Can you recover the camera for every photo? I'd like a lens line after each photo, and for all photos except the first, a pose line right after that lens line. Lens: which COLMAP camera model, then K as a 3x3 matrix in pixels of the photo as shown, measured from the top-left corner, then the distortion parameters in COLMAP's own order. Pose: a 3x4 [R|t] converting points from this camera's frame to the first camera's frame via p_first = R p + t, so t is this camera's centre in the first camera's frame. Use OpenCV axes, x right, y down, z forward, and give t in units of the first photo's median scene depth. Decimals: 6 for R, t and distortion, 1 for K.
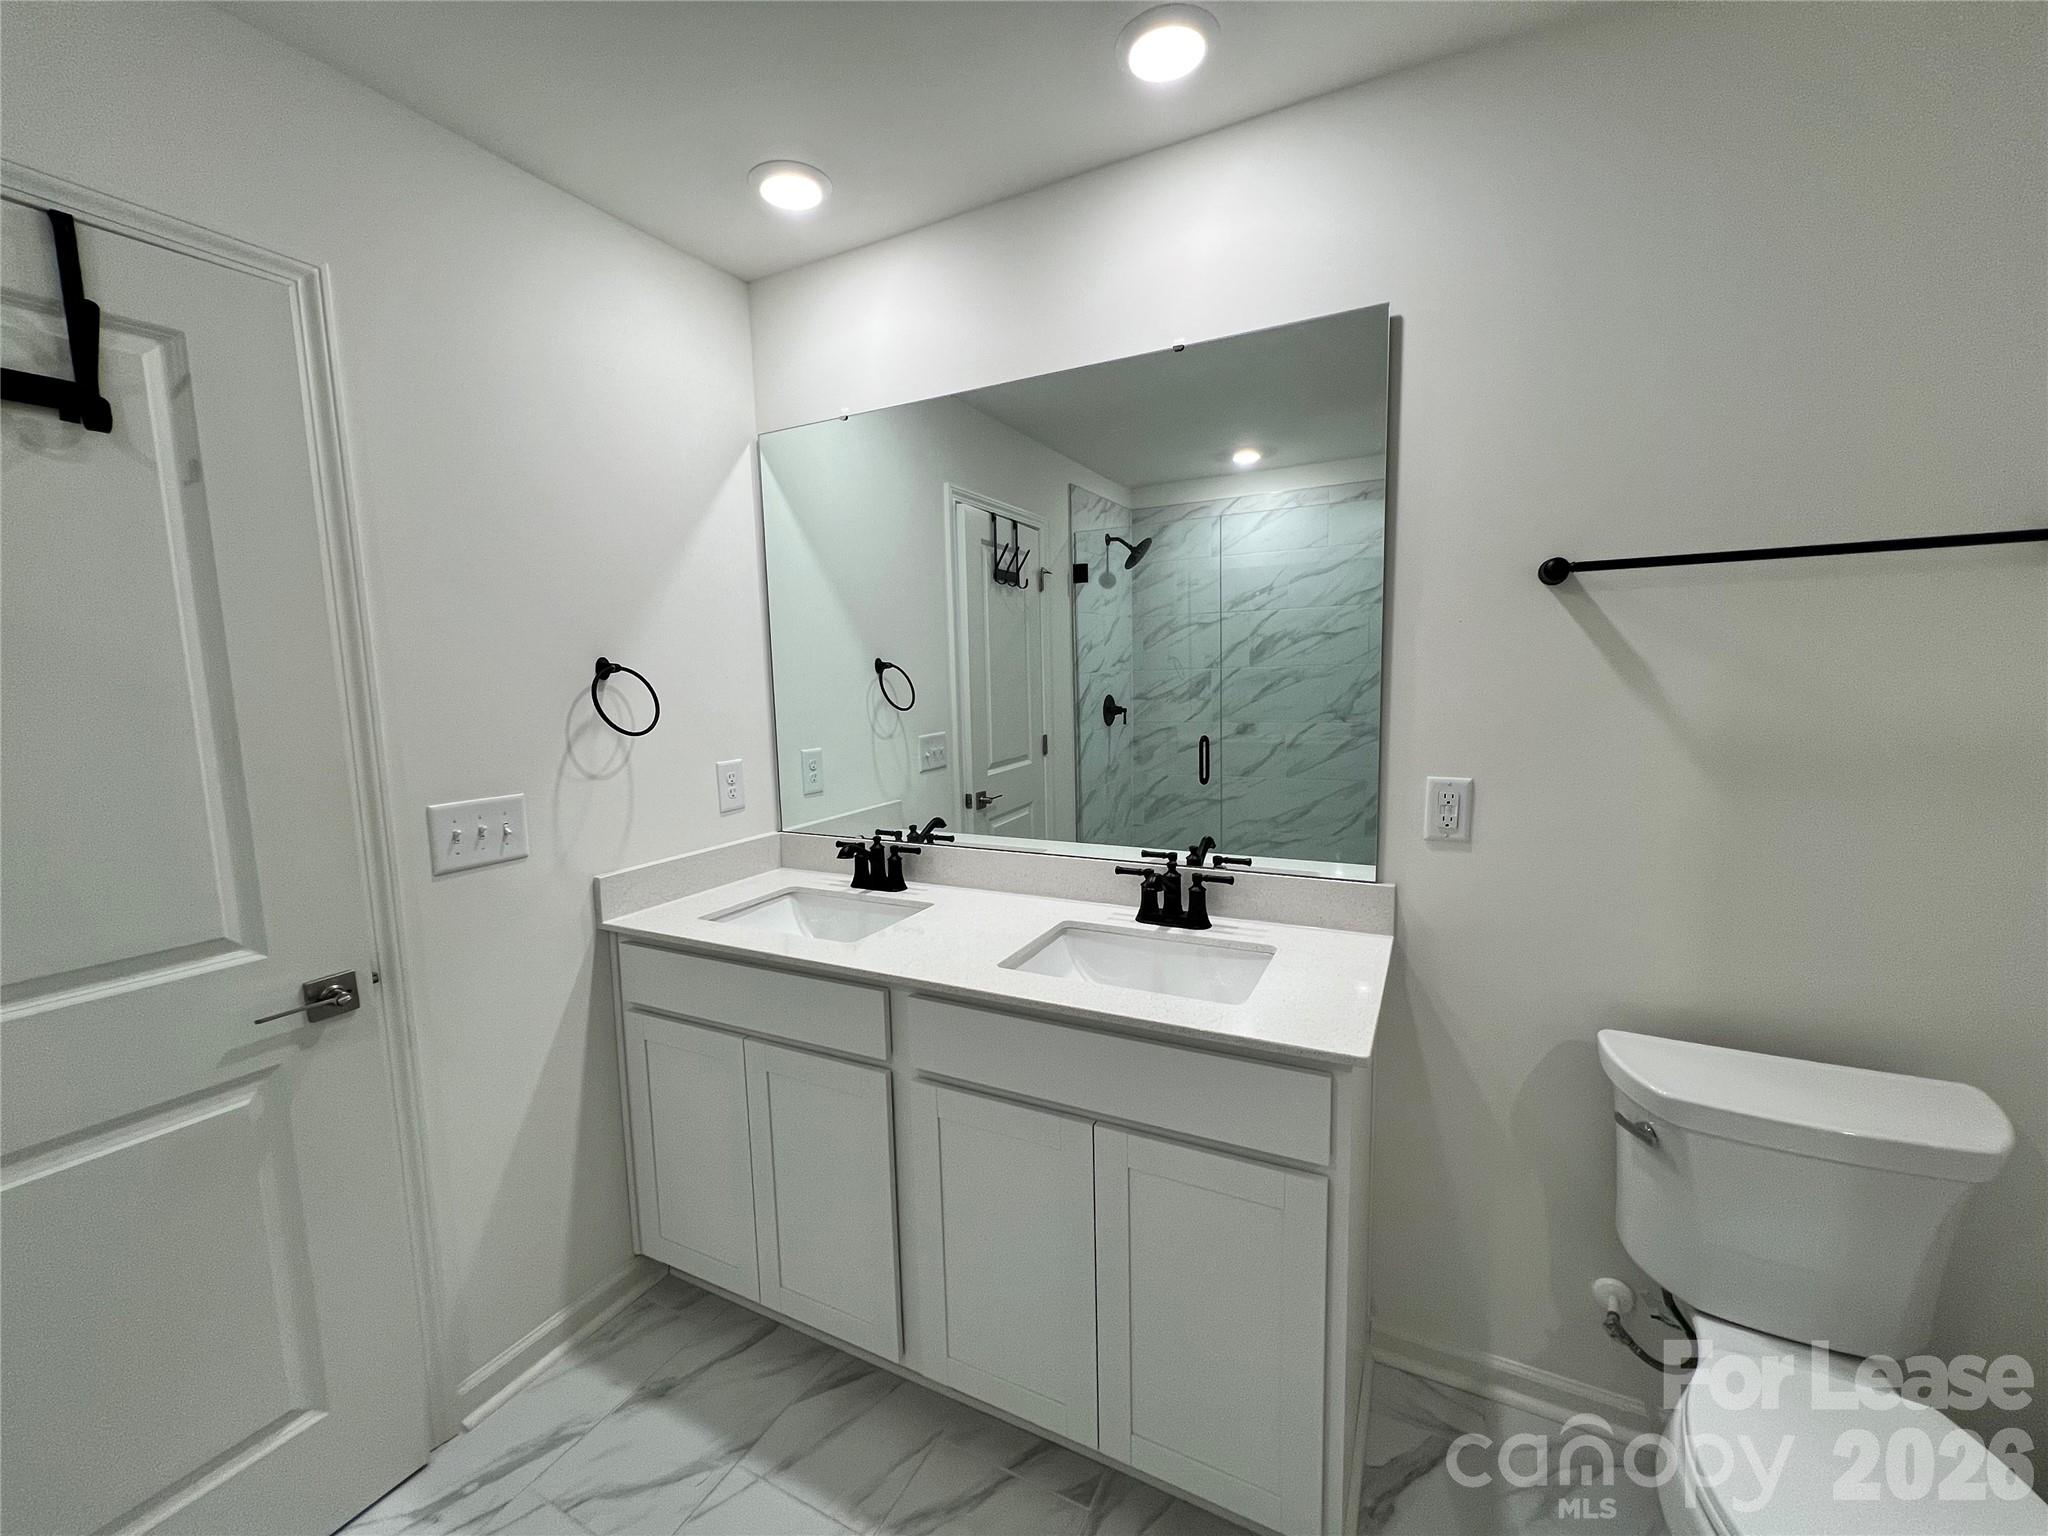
lens RADIAL K [[822.0, 0, 1017.1], [0, 822.0, 767.8], [0, 0, 1]] dist [-0.002274, 0.000063]
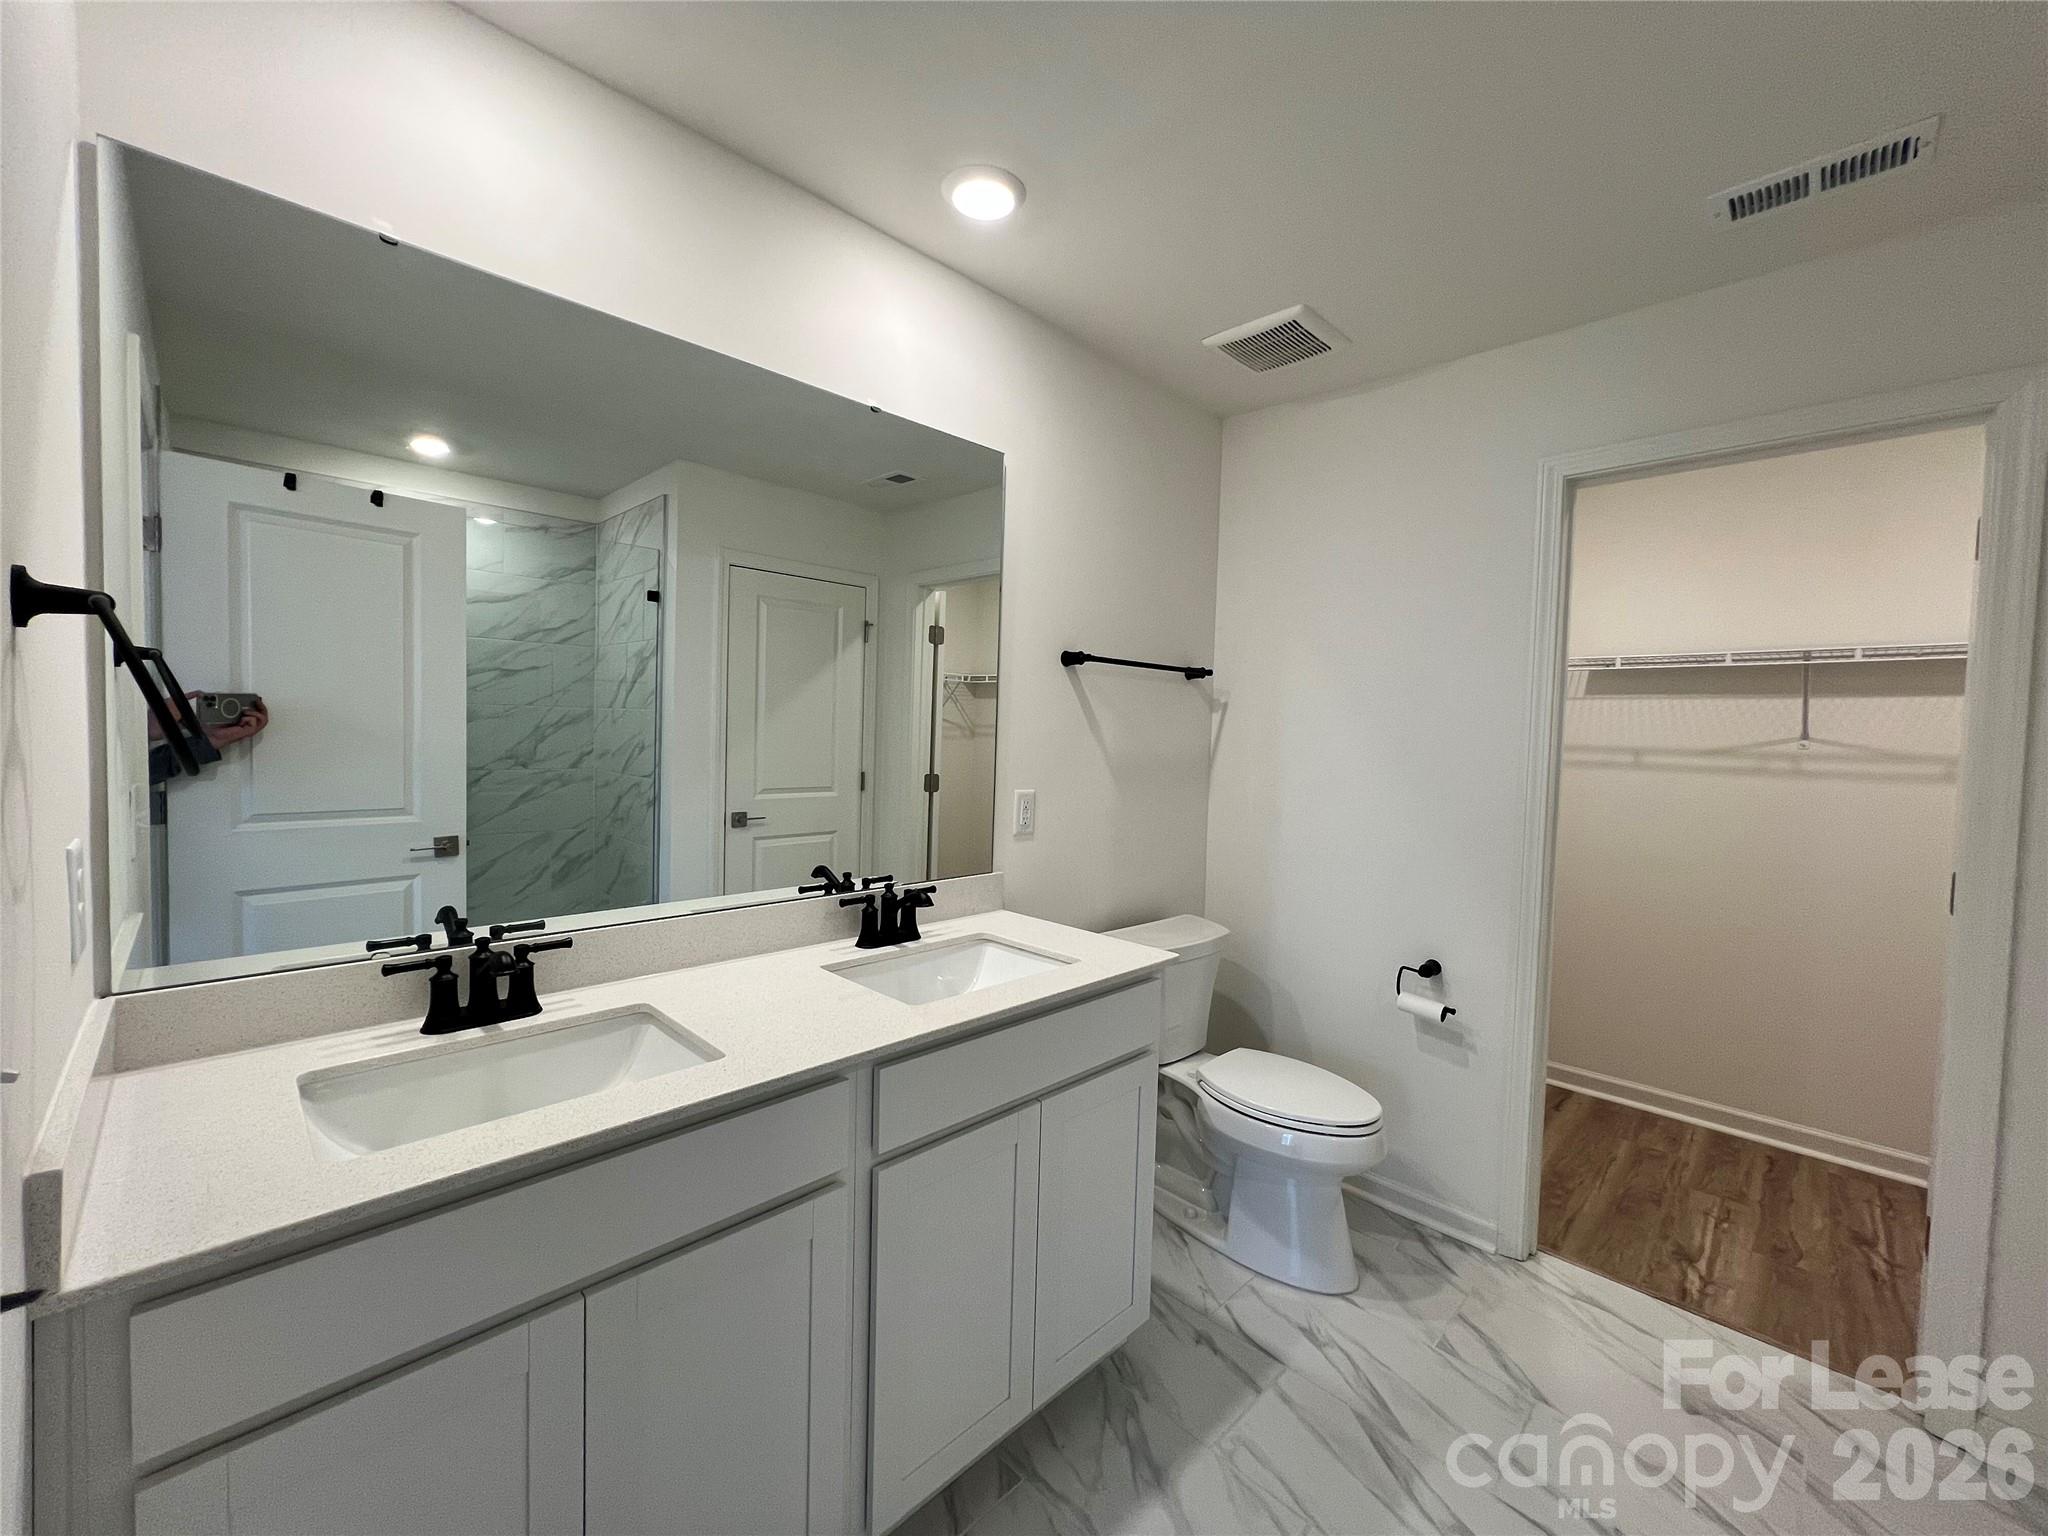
lens RADIAL K [[822.0, 0, 1017.1], [0, 822.0, 767.8], [0, 0, 1]] dist [-0.002274, 0.000063]
pose [[0.313877, -0.010303, 0.949408, -0.616818], [0.074205, 0.997149, -0.013712, -0.005917], [-0.946560, 0.074755, 0.313746, 0.406018]]
